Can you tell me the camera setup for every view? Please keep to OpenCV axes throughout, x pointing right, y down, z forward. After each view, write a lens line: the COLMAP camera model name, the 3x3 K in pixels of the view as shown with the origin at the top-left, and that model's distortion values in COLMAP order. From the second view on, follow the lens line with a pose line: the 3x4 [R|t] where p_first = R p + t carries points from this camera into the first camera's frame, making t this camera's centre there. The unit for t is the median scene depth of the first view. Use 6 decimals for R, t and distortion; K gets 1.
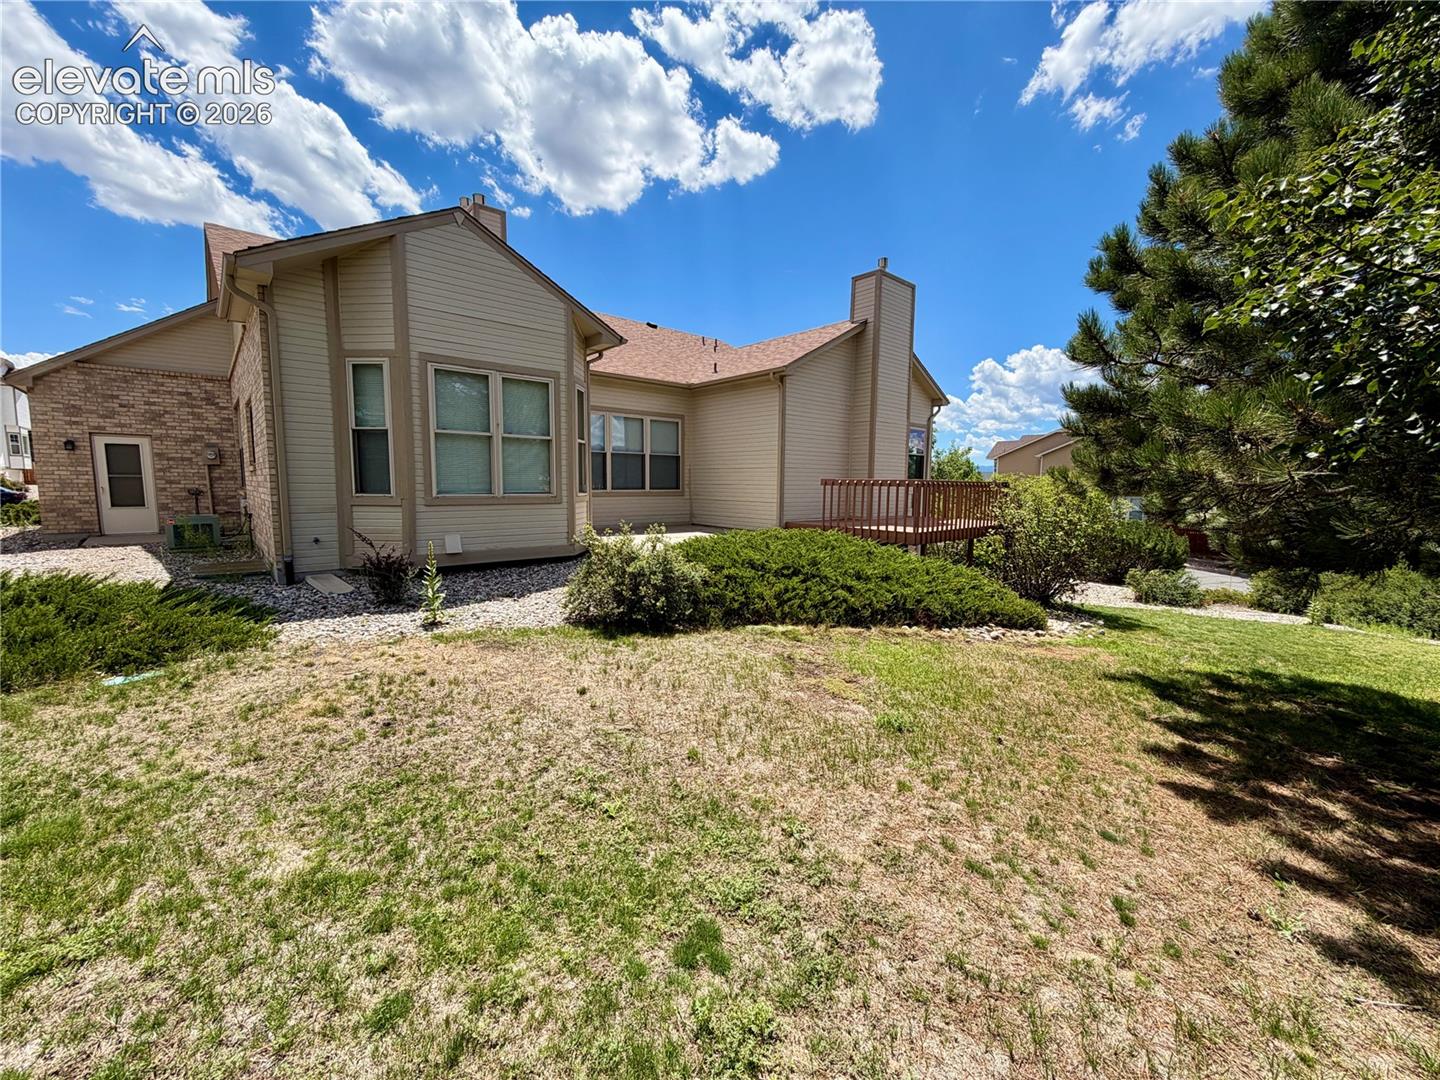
lens RADIAL K [[572.8, 0, 725.3], [0, 572.8, 542.3], [0, 0, 1]] dist [-0.000501, -0.000130]
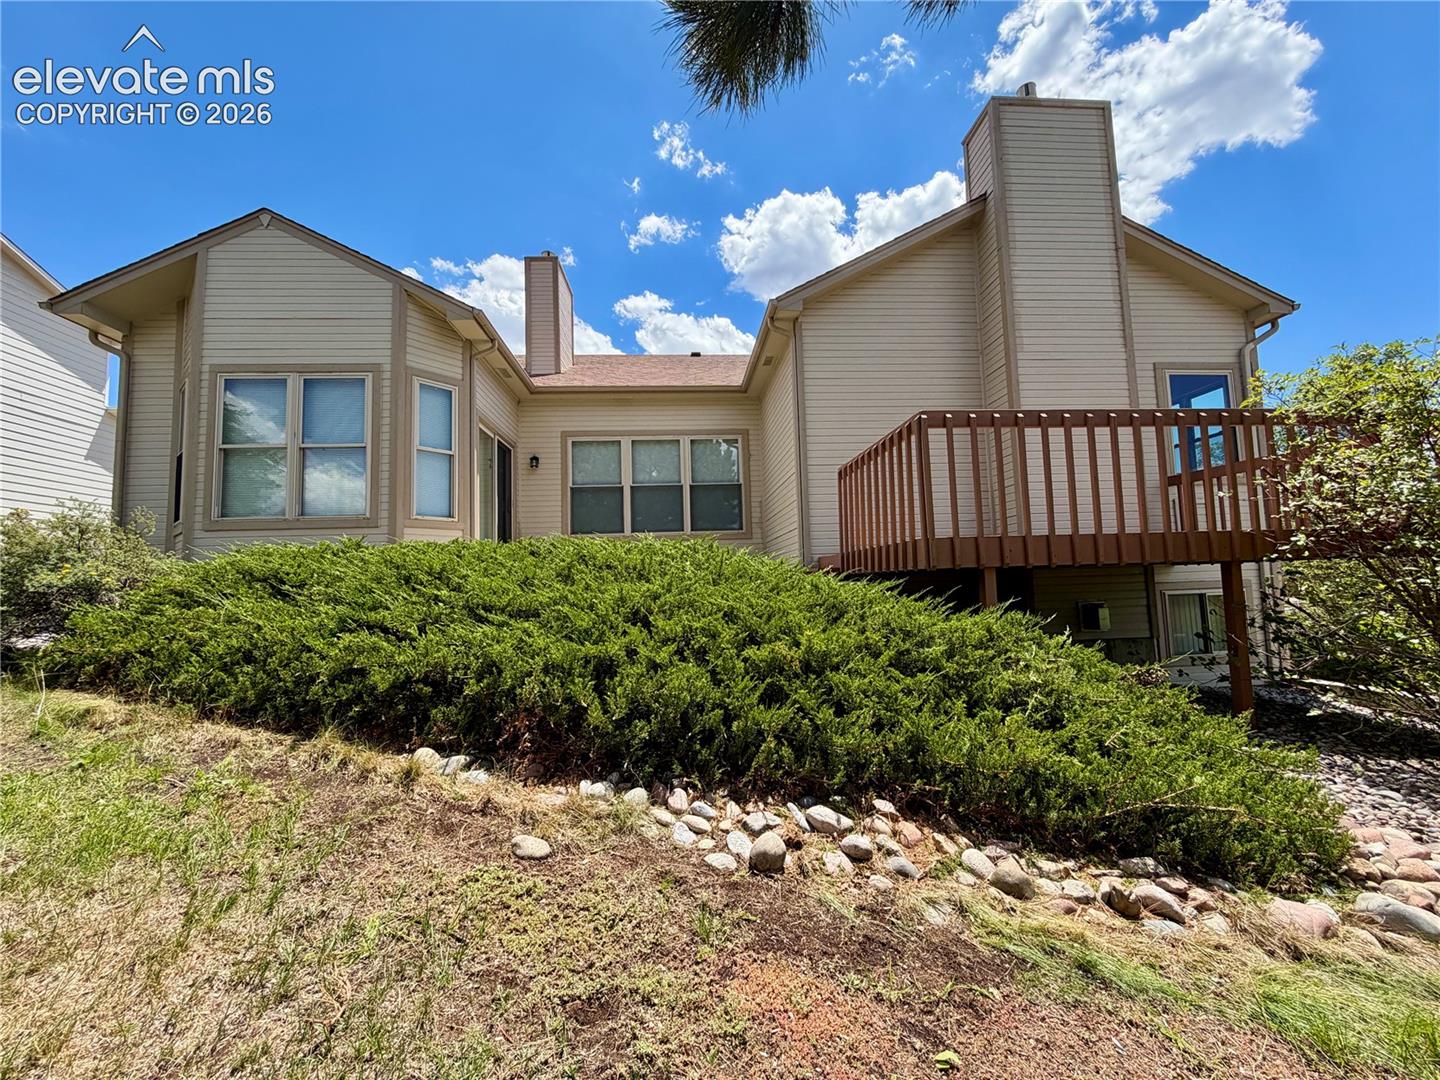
lens RADIAL K [[572.8, 0, 716.3], [0, 572.8, 542.5], [0, 0, 1]] dist [-0.000501, -0.000130]
pose [[0.783106, -0.073087, -0.617579, 0.521743], [-0.030895, 0.987272, -0.156013, 0.055265], [0.621121, 0.141255, 0.770880, 0.671720]]
